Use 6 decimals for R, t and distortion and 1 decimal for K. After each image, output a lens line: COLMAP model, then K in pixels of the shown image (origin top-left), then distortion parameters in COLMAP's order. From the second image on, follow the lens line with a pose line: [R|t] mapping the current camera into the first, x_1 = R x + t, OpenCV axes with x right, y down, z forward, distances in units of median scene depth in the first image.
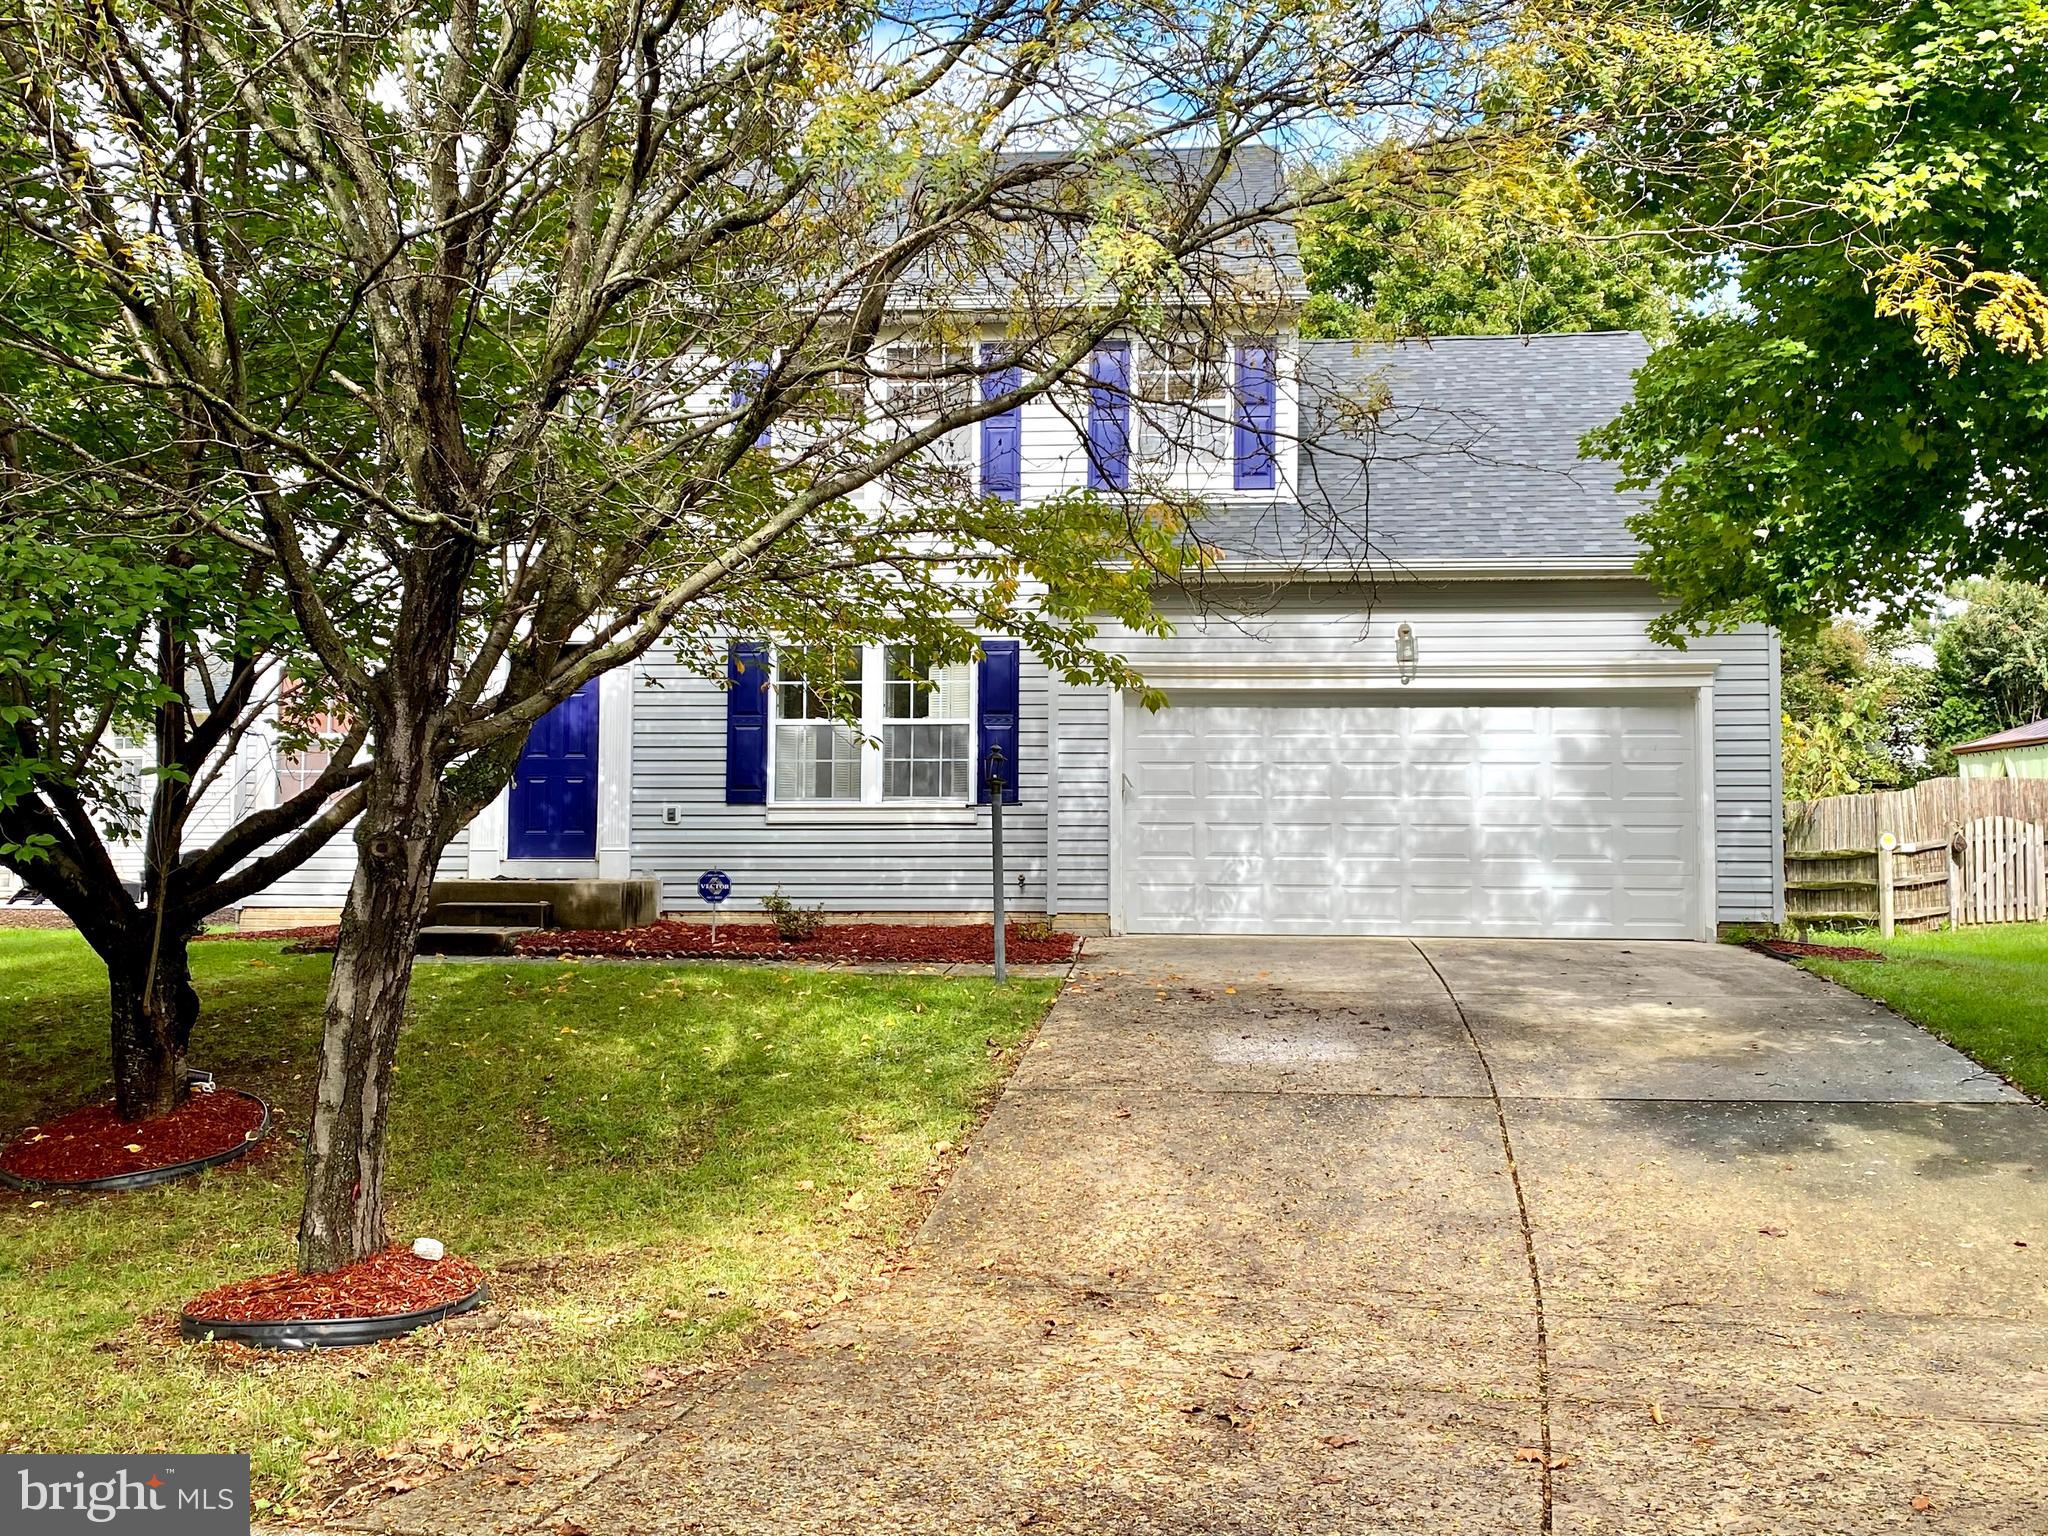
lens RADIAL K [[2108.7, 0, 1017.4], [0, 2108.7, 744.5], [0, 0, 1]] dist [0.126165, -0.279599]
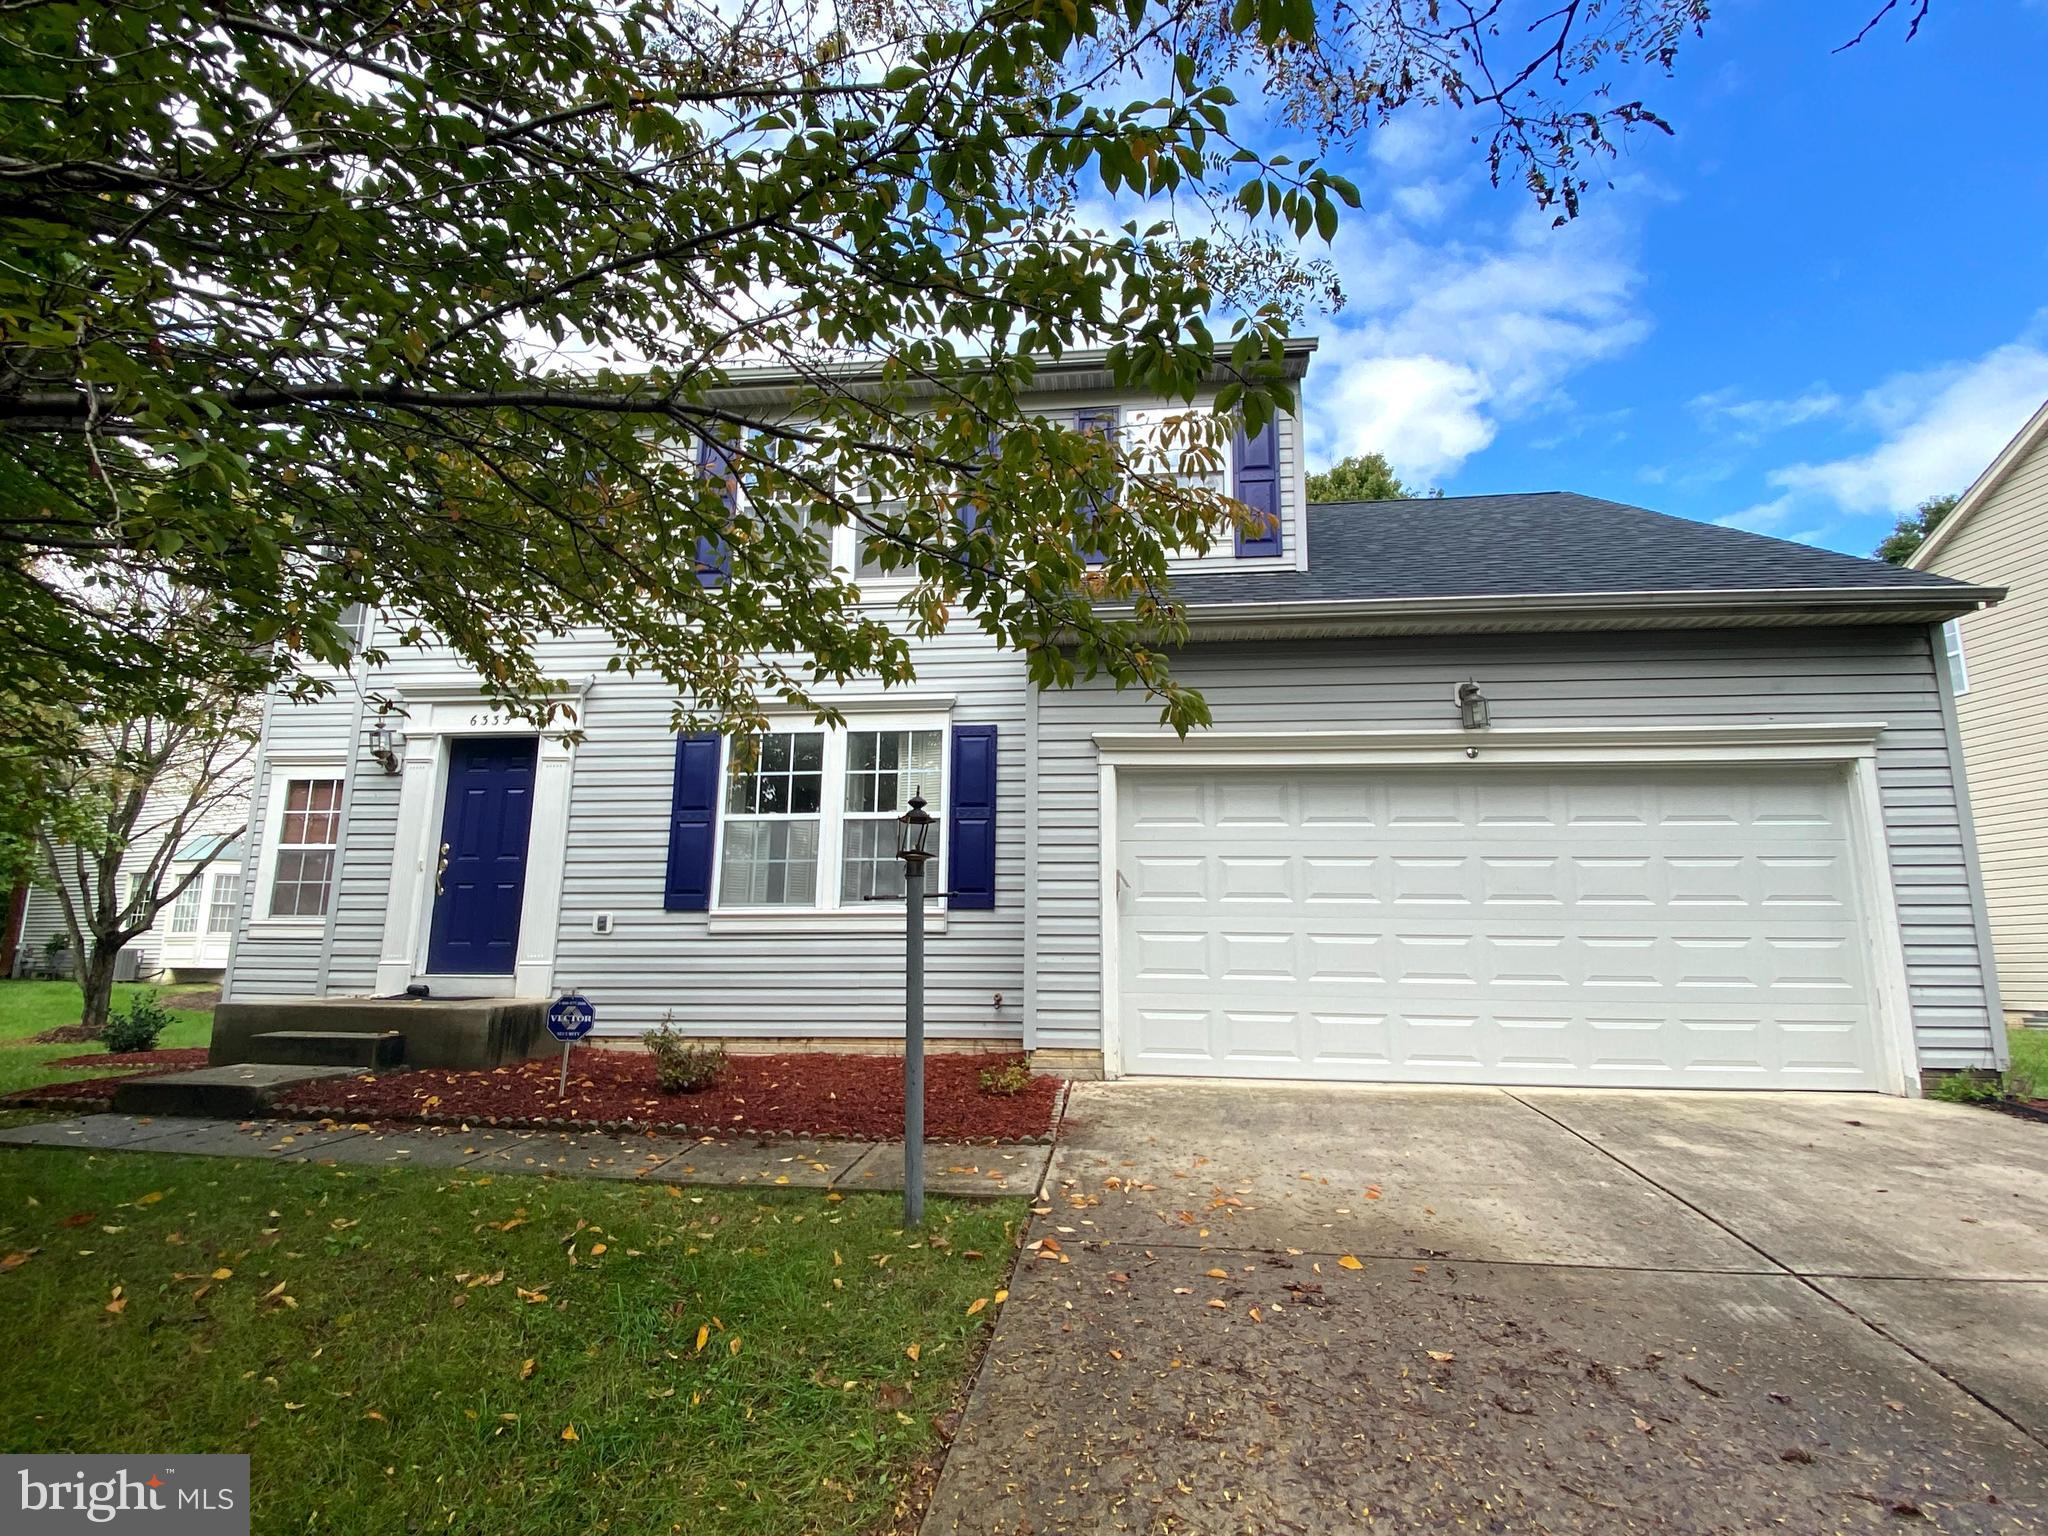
lens RADIAL K [[1047.1, 0, 1024.0], [0, 1047.1, 768.0], [0, 0, 1]] dist [0.041757, -0.035654]
pose [[0.999661, -0.001581, -0.026007, 0.043414], [-0.001637, 0.992374, -0.123254, 0.042720], [0.026004, 0.123255, 0.992034, 1.047802]]
